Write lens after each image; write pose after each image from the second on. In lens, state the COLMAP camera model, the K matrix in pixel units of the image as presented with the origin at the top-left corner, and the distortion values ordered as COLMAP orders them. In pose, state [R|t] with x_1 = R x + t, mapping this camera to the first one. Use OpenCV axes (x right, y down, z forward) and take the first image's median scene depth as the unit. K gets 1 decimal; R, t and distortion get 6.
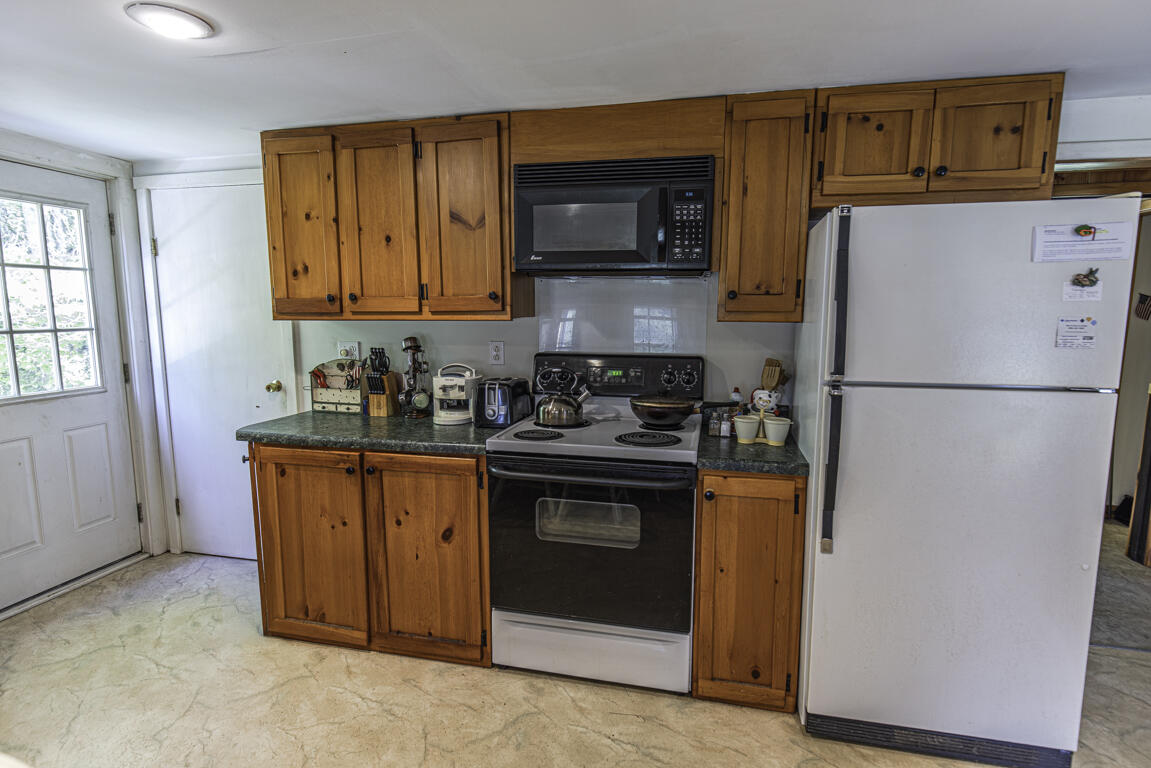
lens RADIAL K [[580.5, 0, 581.1], [0, 580.5, 385.9], [0, 0, 1]] dist [-0.000521, -0.000052]
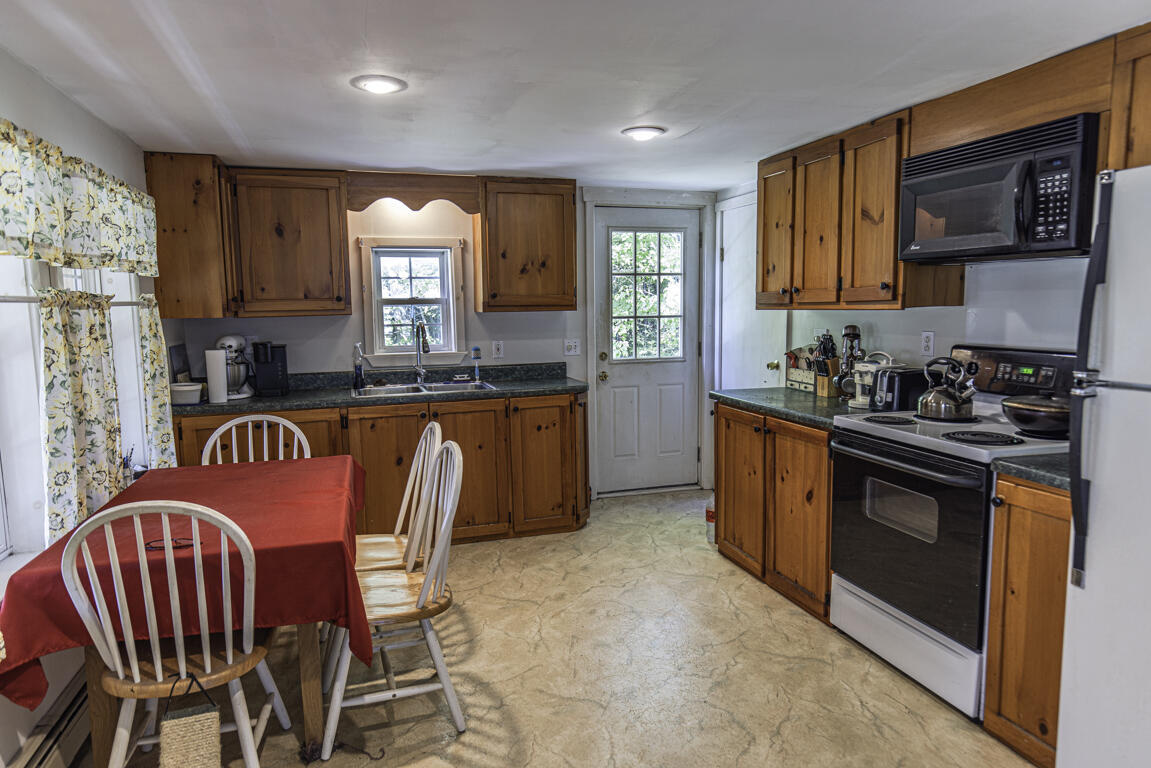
lens RADIAL K [[717.9, 0, 579.6], [0, 717.9, 384.3], [0, 0, 1]] dist [0.003347, -0.001044]
pose [[0.504726, 0.089102, -0.858669, 0.697253], [-0.100294, 0.993976, 0.044189, 0.018659], [0.857434, 0.063816, 0.510622, -0.119170]]
